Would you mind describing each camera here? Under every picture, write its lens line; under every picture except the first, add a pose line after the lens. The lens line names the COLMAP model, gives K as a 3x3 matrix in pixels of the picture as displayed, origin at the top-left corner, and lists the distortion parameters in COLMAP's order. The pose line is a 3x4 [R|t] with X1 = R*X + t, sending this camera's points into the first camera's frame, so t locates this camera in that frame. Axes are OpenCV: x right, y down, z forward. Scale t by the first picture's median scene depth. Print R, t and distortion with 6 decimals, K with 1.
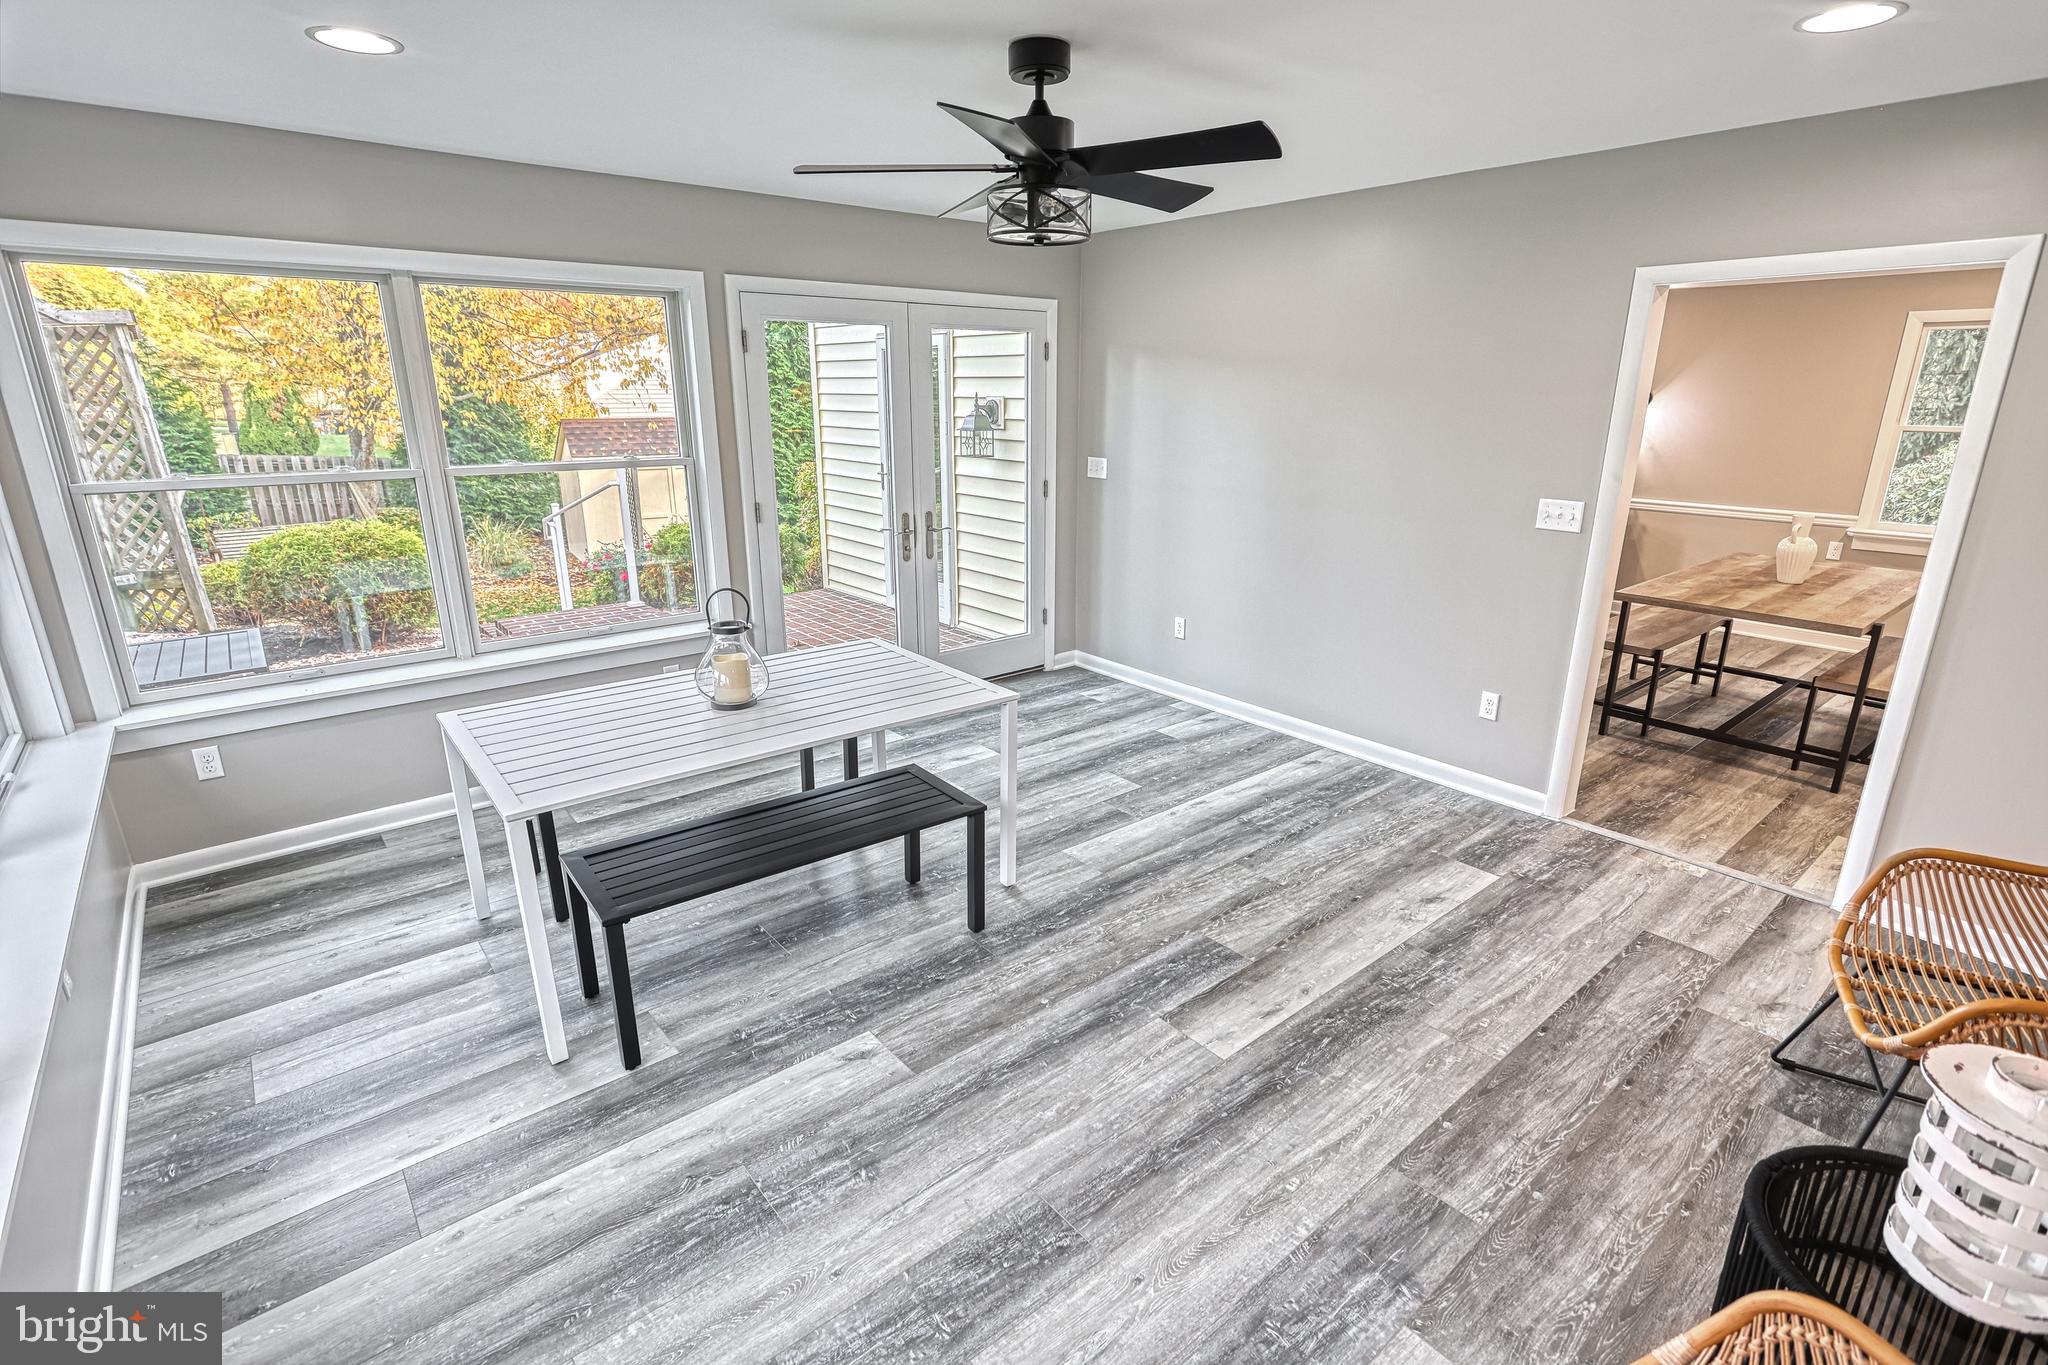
lens RADIAL K [[969.6, 0, 1035.7], [0, 969.6, 674.9], [0, 0, 1]] dist [-0.003285, 0.000554]
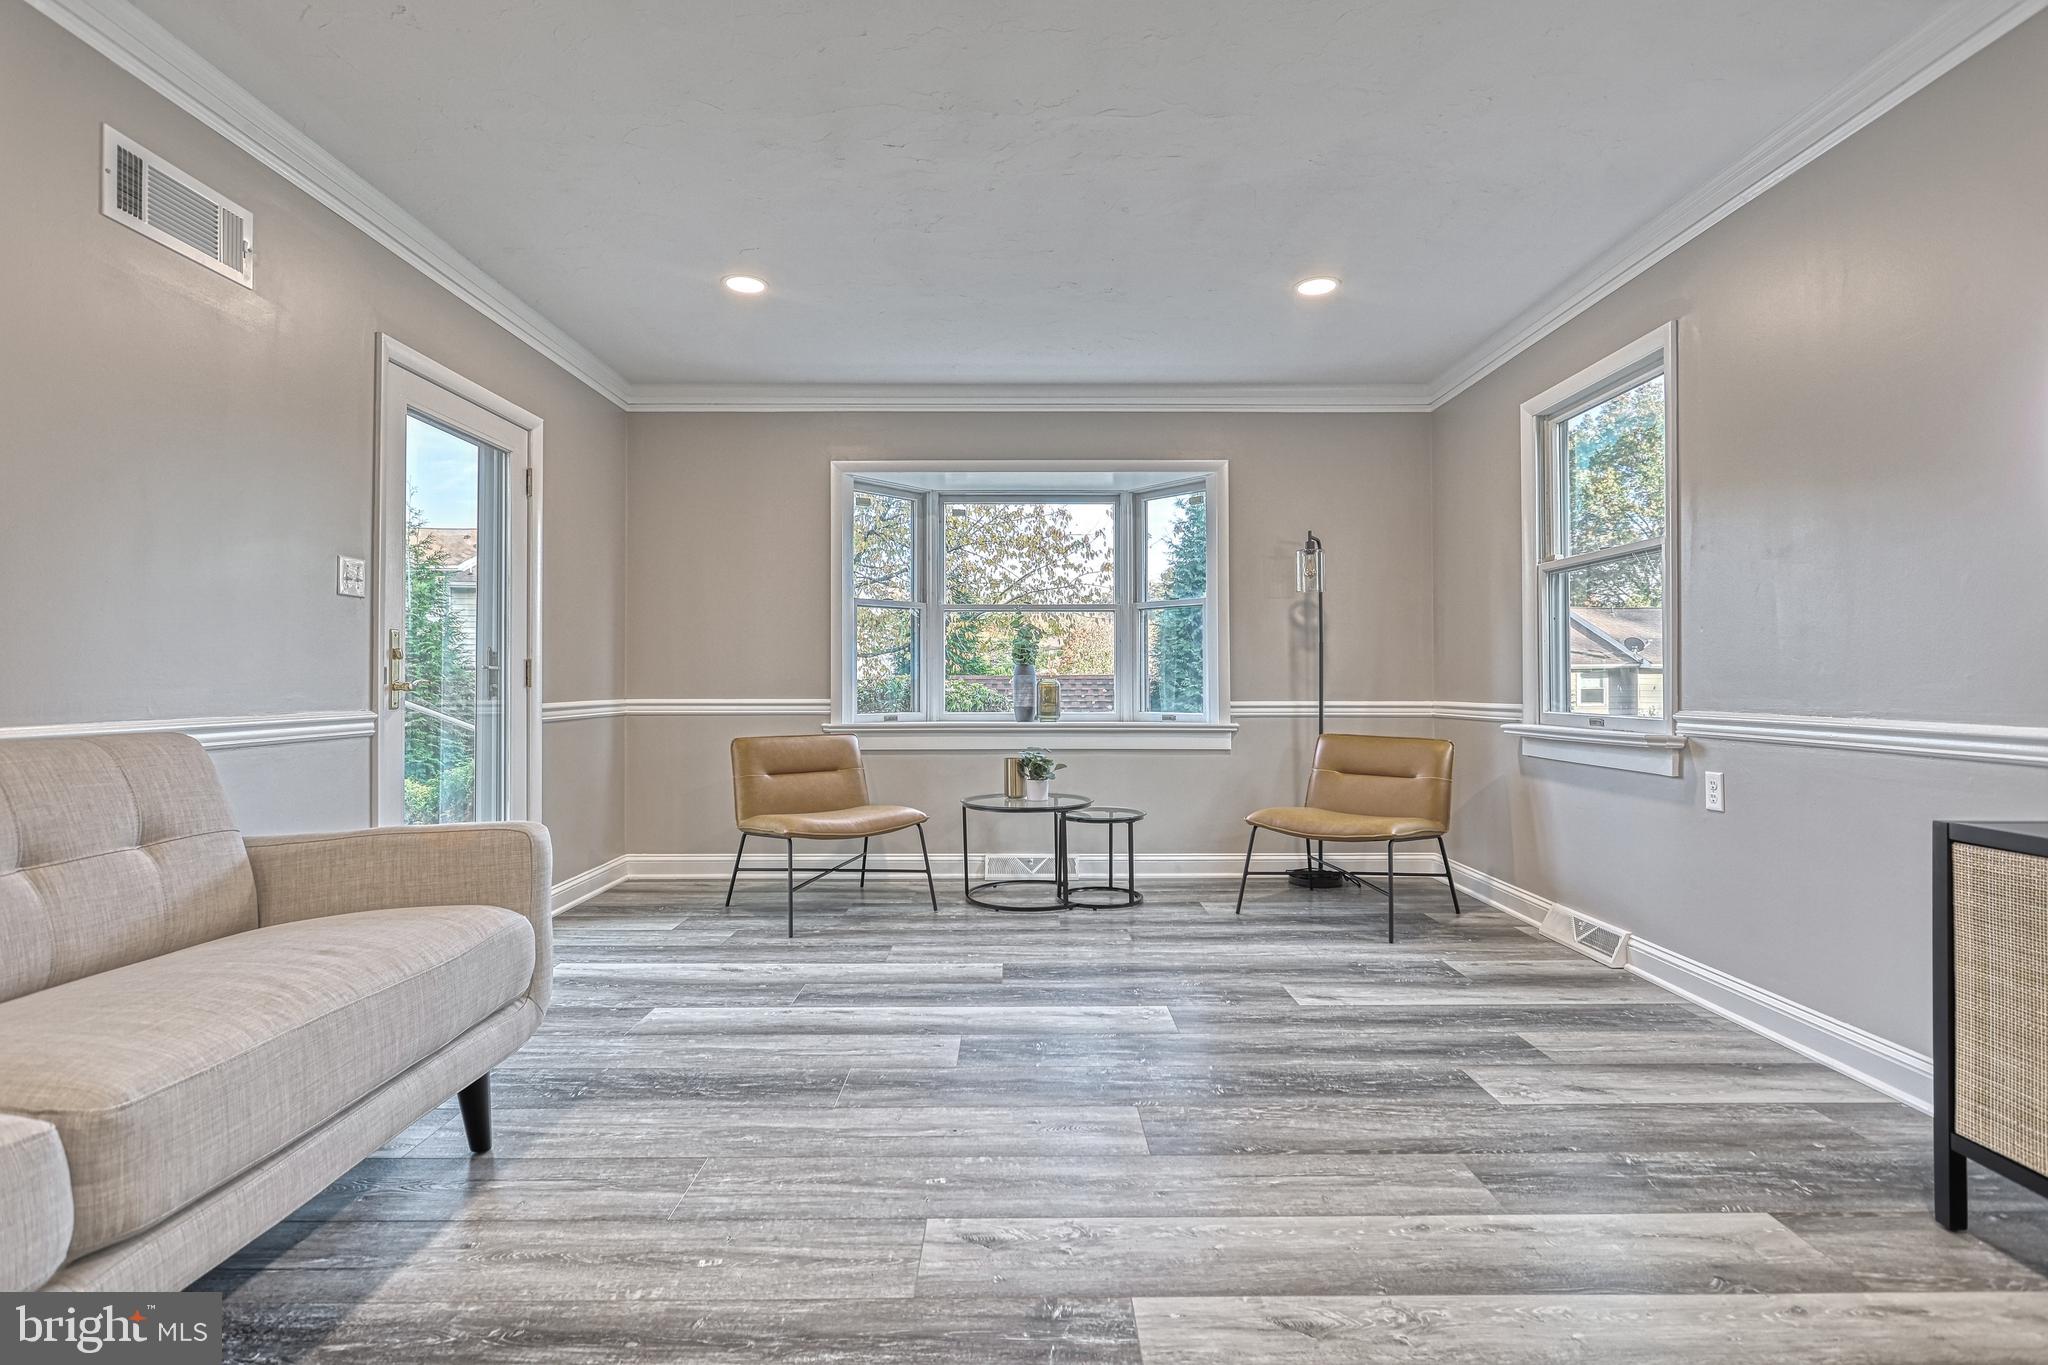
lens RADIAL K [[969.6, 0, 1026.4], [0, 969.6, 675.8], [0, 0, 1]] dist [-0.003285, 0.000554]
pose [[-0.767186, 0.008290, 0.641372, -0.636724], [0.191761, 0.957150, 0.217005, -0.314592], [-0.612090, 0.289473, -0.735902, 1.909967]]
